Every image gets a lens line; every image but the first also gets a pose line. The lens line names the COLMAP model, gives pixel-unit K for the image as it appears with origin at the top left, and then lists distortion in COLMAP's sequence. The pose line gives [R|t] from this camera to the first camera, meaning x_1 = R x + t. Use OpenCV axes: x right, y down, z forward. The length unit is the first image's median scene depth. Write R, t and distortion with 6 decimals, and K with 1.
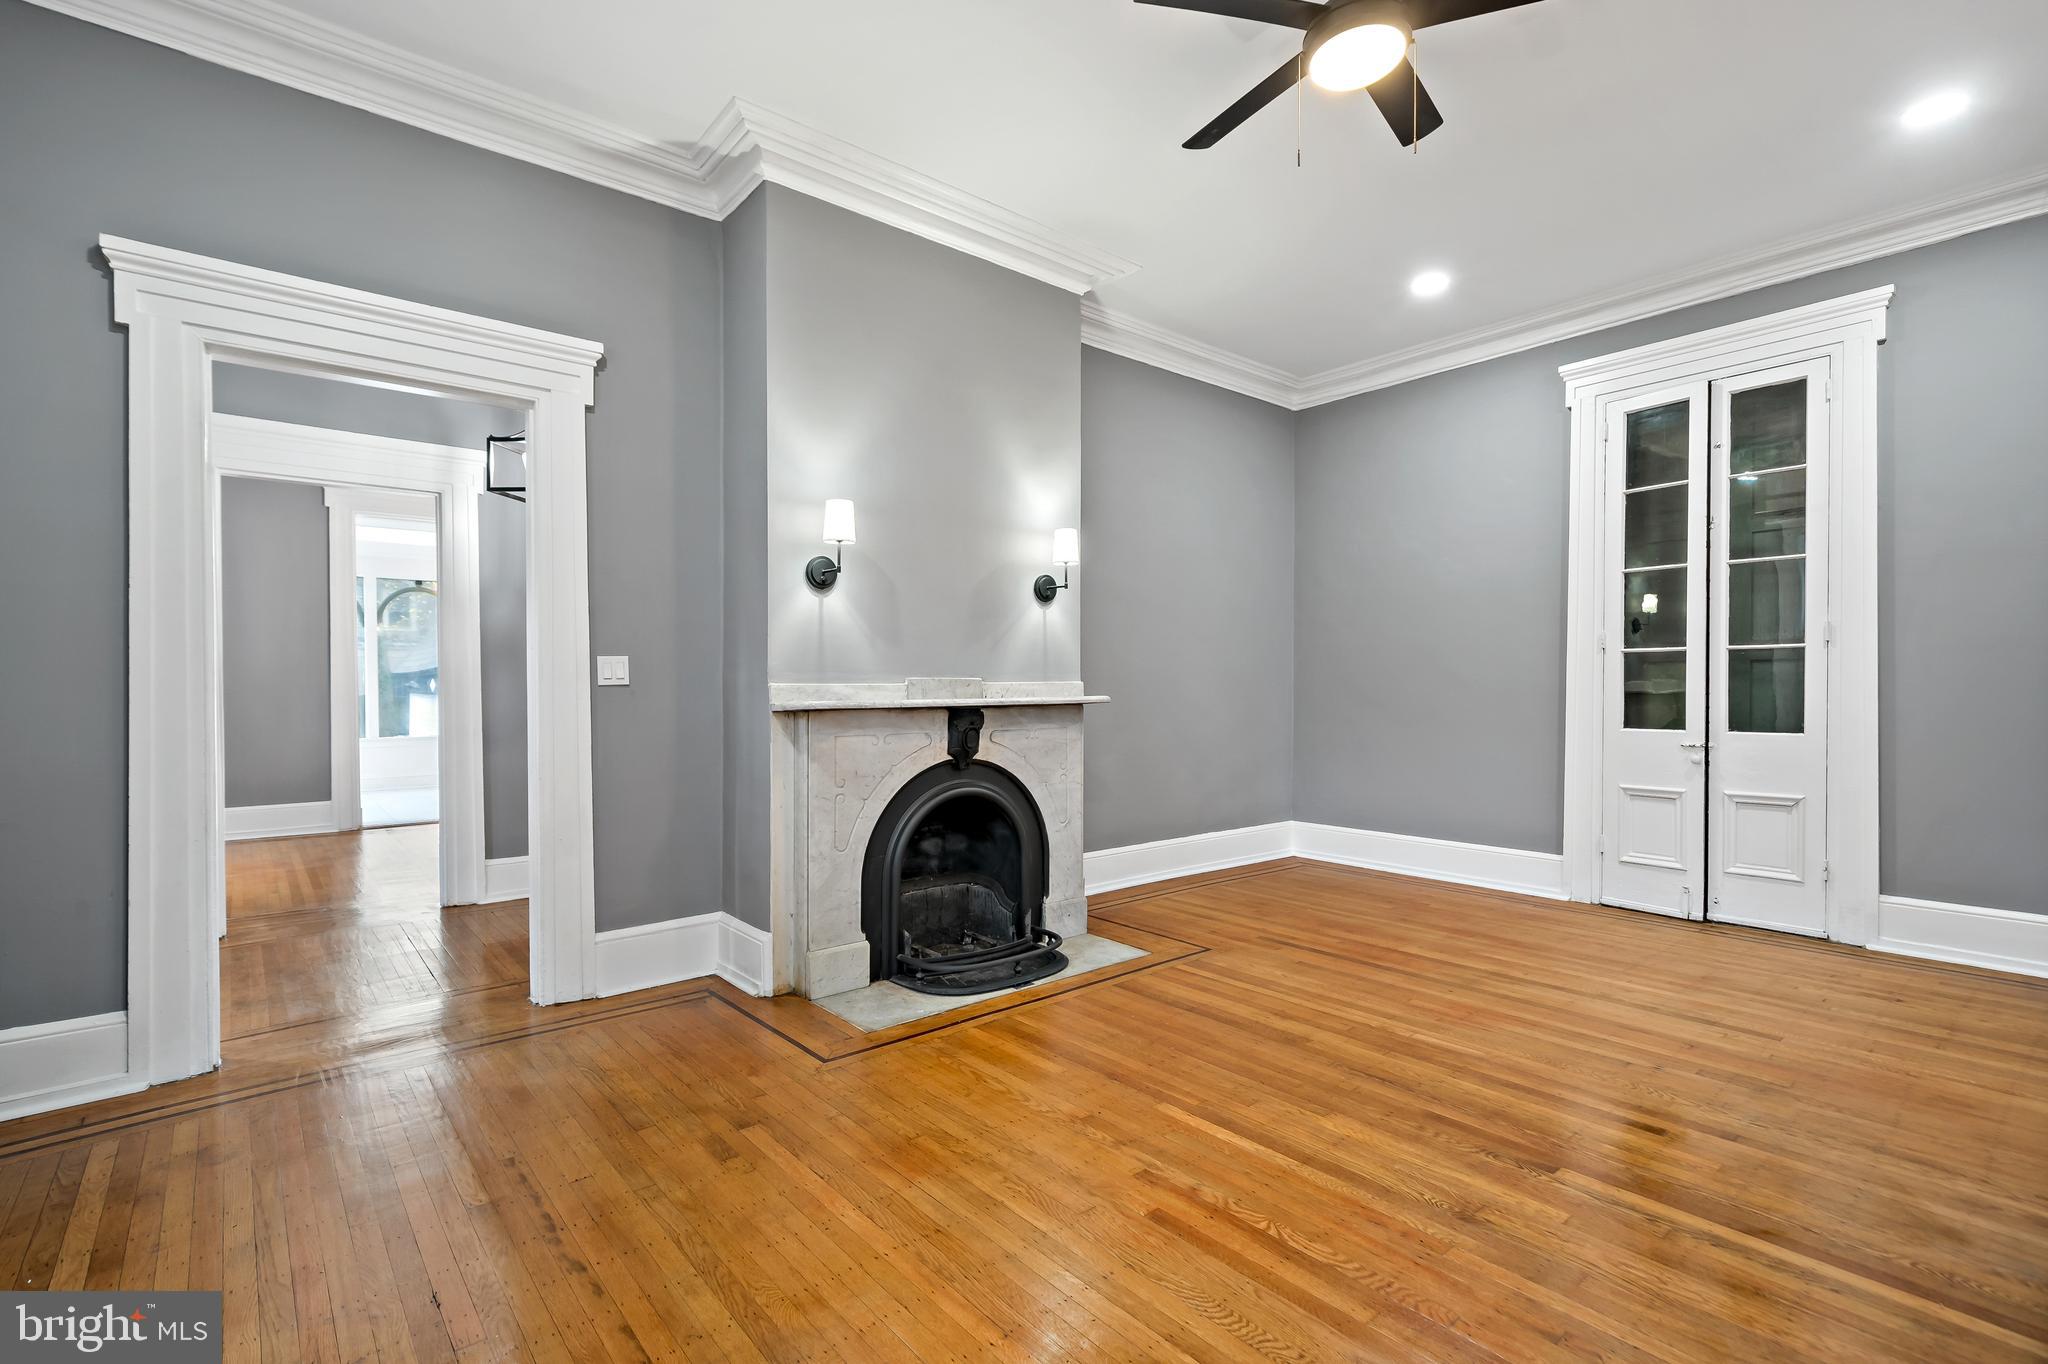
lens RADIAL K [[912.0, 0, 1028.2], [0, 912.0, 688.1], [0, 0, 1]] dist [-0.001716, 0.000573]
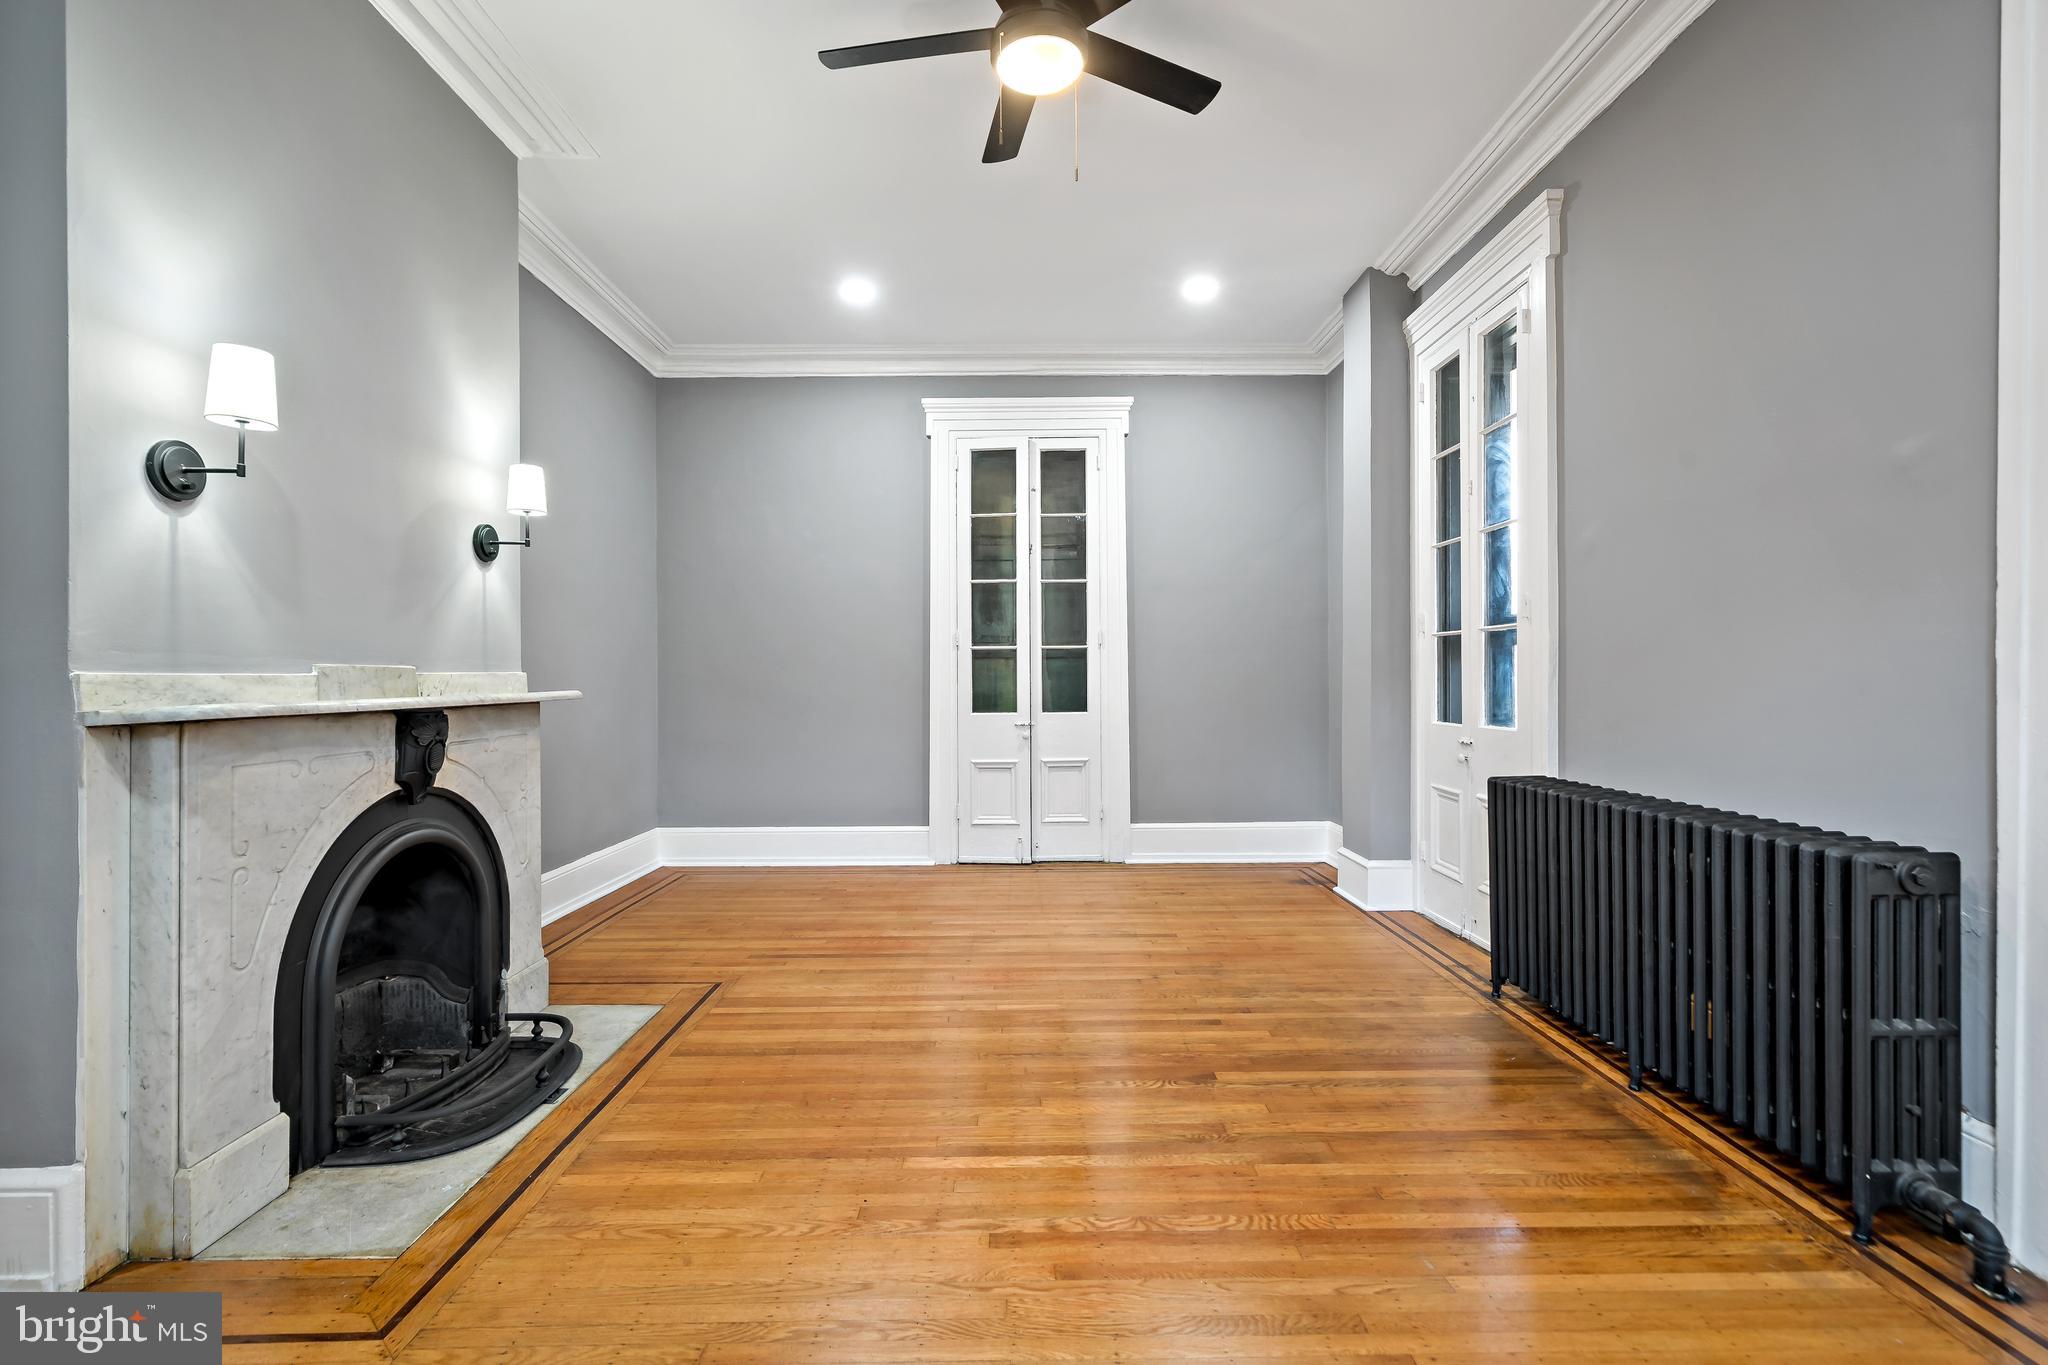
lens RADIAL K [[912.0, 0, 1017.6], [0, 912.0, 675.9], [0, 0, 1]] dist [-0.001716, 0.000573]
pose [[0.644864, -0.000145, 0.764298, -0.278109], [0.006295, 0.999967, -0.005122, 0.002509], [-0.764272, 0.008114, 0.644843, 0.227282]]
